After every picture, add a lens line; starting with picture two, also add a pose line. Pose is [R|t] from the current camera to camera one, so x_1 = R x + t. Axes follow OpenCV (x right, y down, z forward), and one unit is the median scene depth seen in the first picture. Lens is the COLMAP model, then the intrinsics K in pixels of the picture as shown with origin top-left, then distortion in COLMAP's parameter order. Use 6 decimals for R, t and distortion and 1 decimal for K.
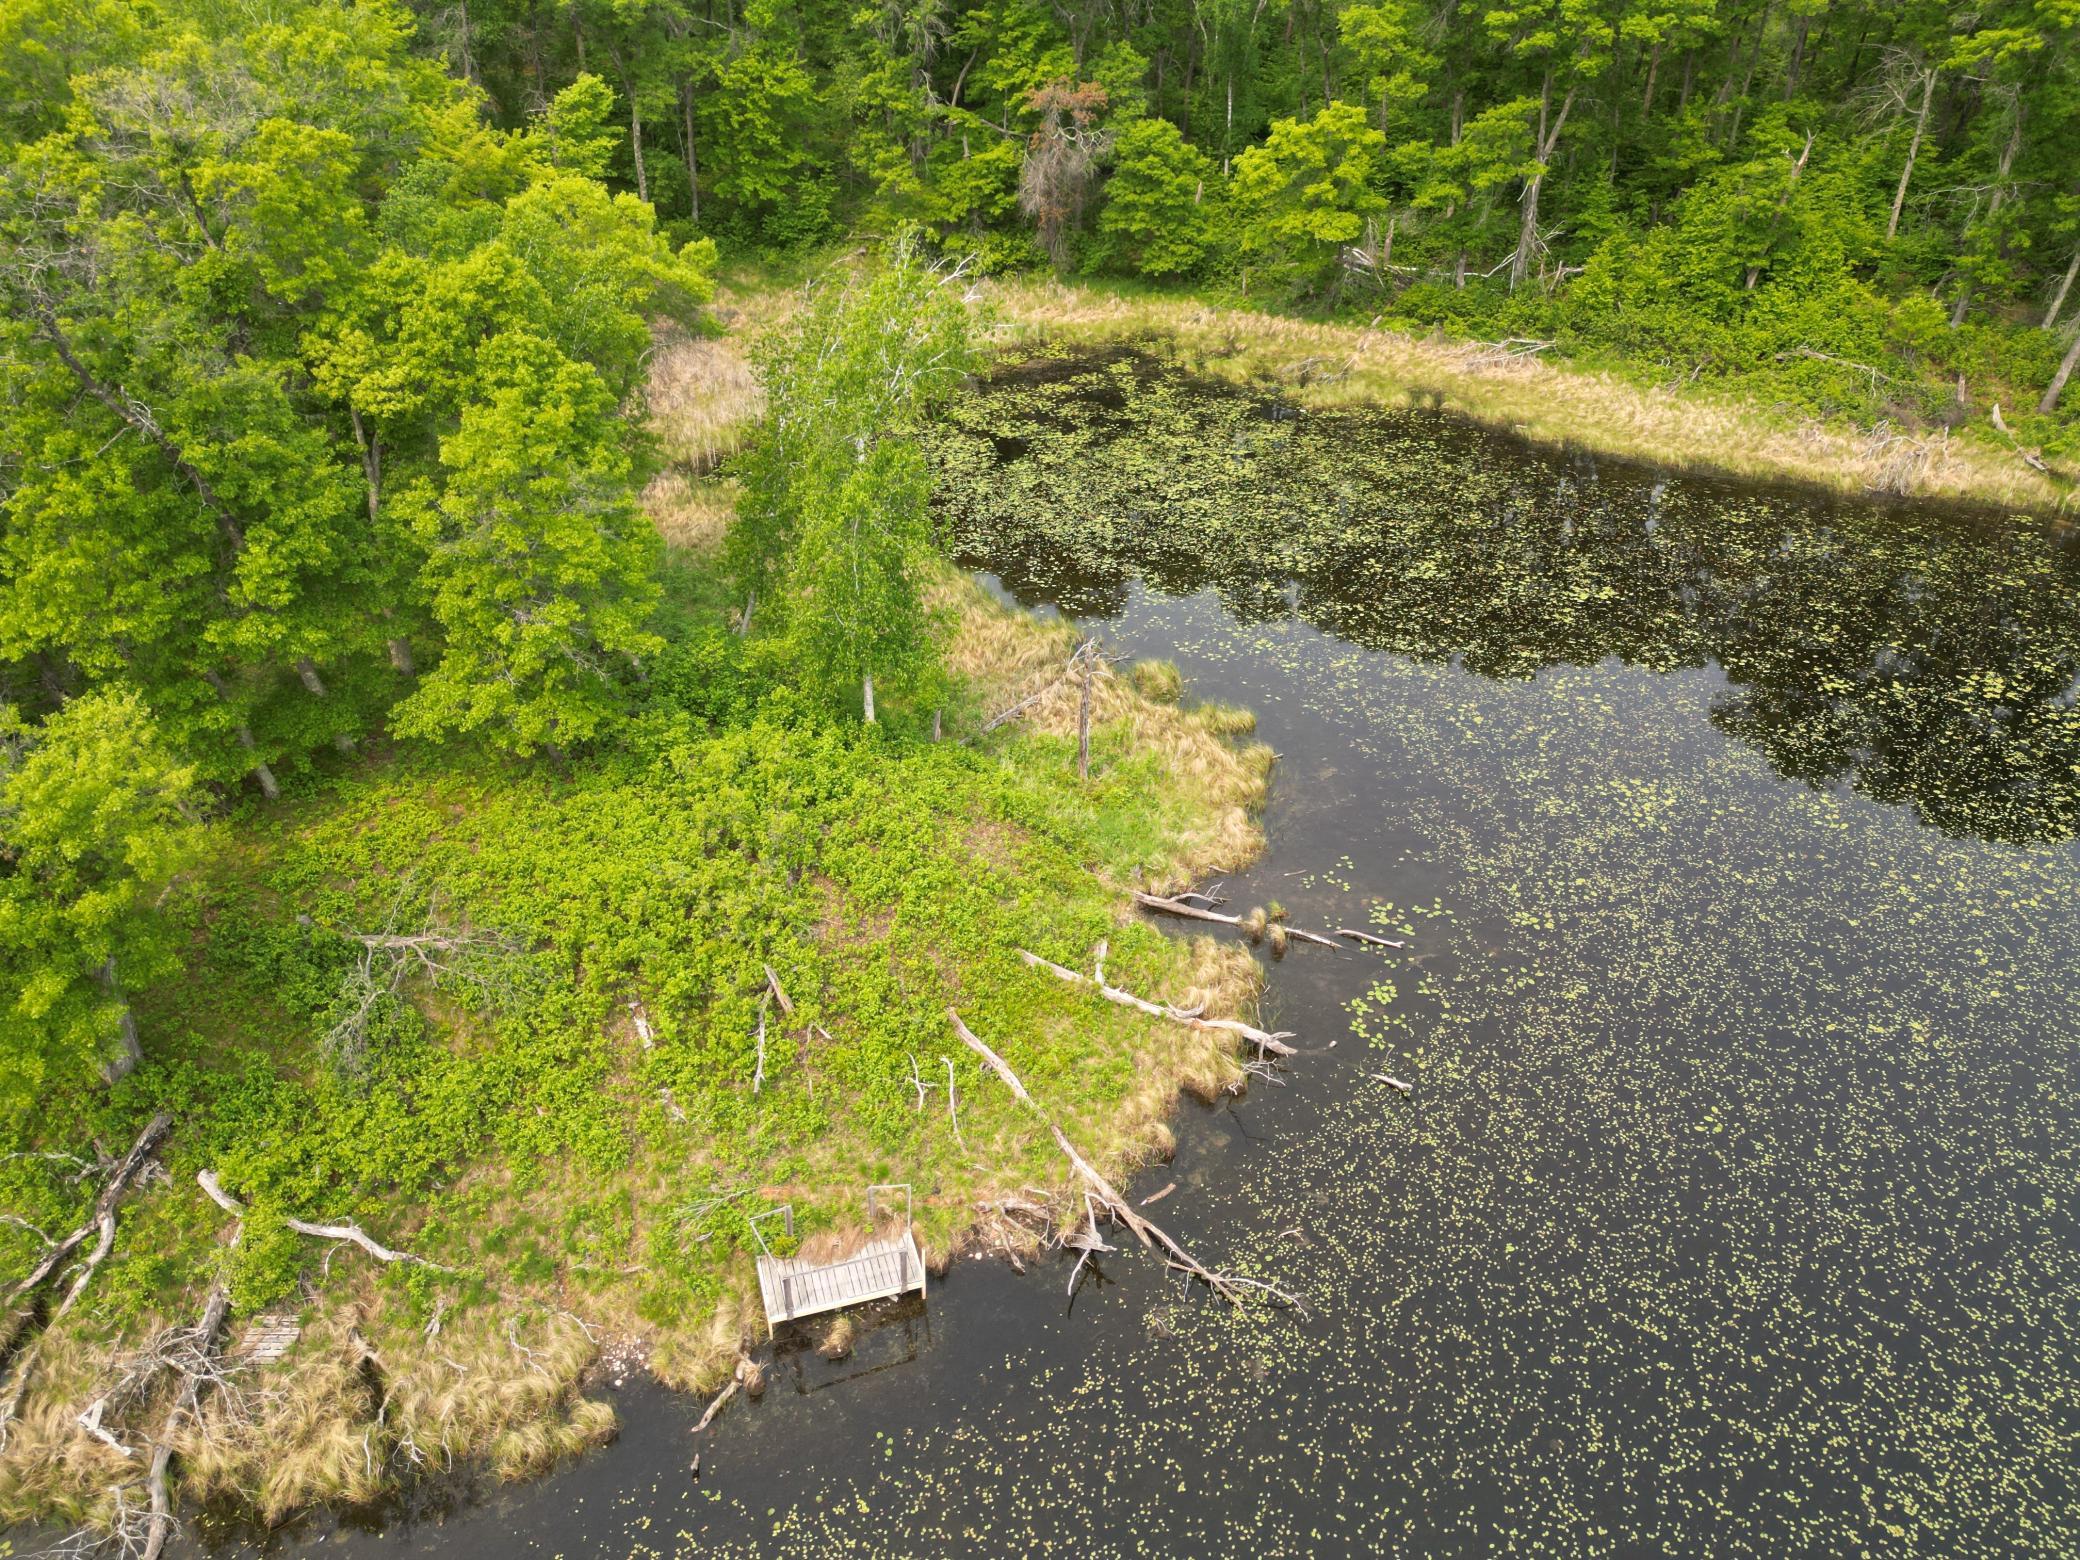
lens RADIAL K [[1454.6, 0, 1047.2], [0, 1454.6, 784.6], [0, 0, 1]] dist [0.072545, -0.066437]
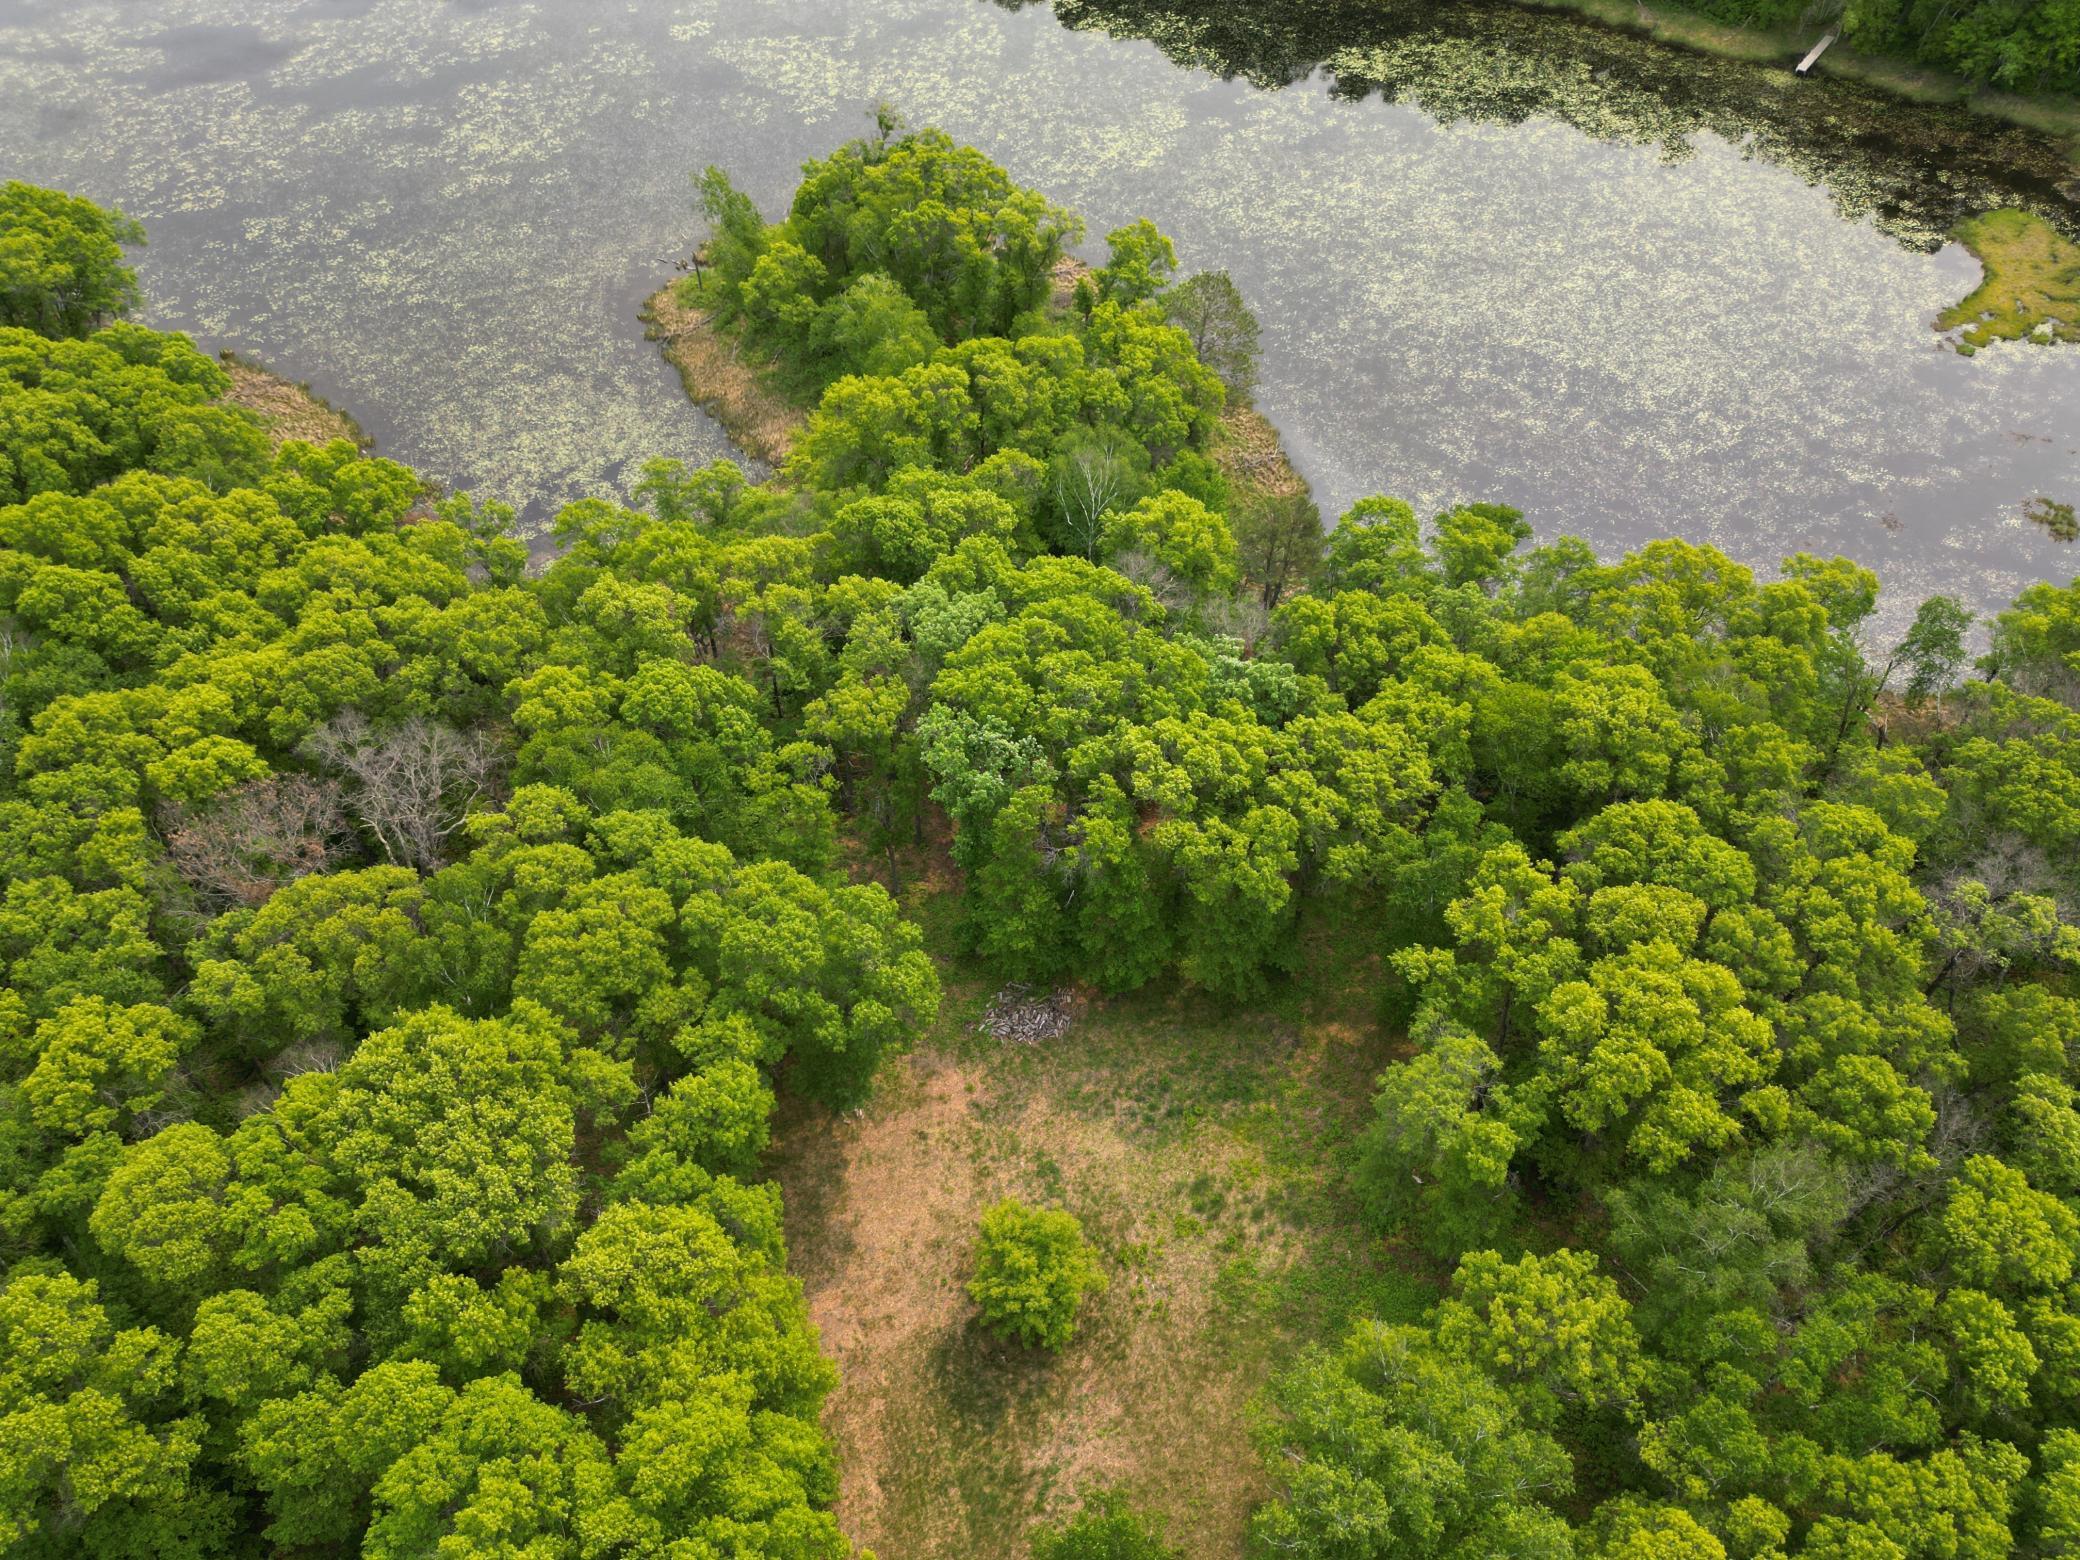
lens RADIAL K [[1455.6, 0, 1048.6], [0, 1455.6, 776.1], [0, 0, 1]] dist [0.063766, -0.057160]
pose [[-0.974938, -0.162683, 0.151759, -0.912519], [0.127325, 0.151373, 0.980242, -1.915291], [-0.182440, 0.974998, -0.126866, 1.430105]]
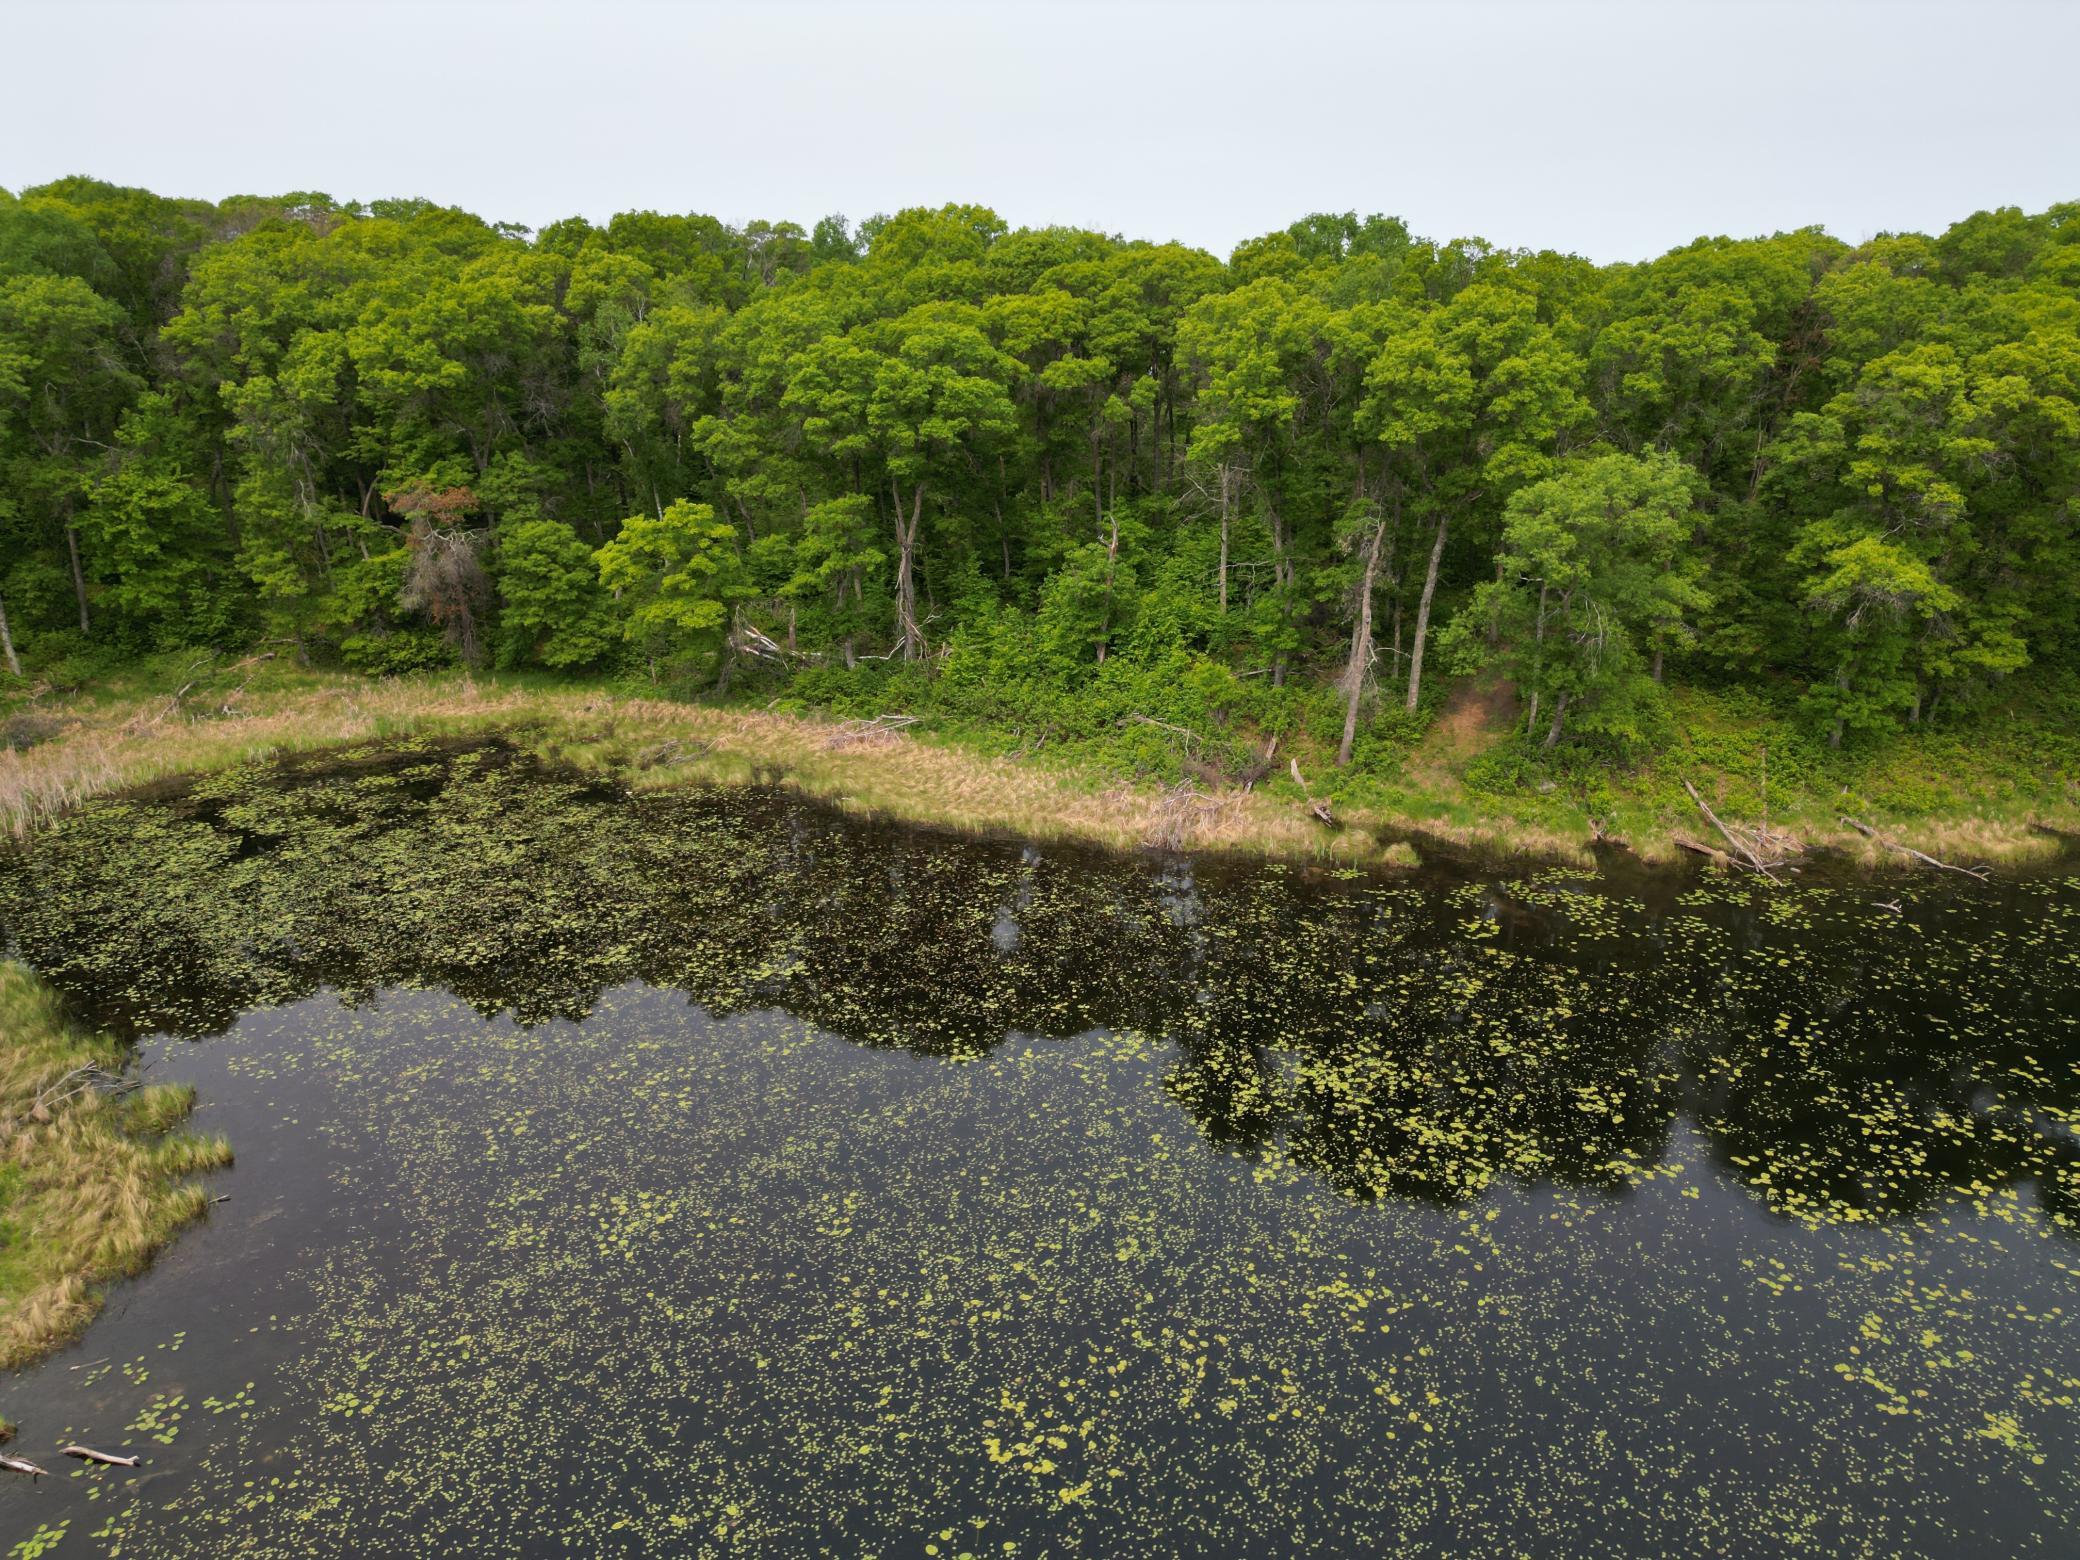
lens RADIAL K [[1454.6, 0, 1047.2], [0, 1454.6, 784.6], [0, 0, 1]] dist [0.072545, -0.066437]
pose [[0.990891, -0.044544, 0.127085, 0.313113], [0.076426, 0.963022, -0.258355, 0.003951], [-0.110878, 0.265715, 0.957654, 0.063485]]
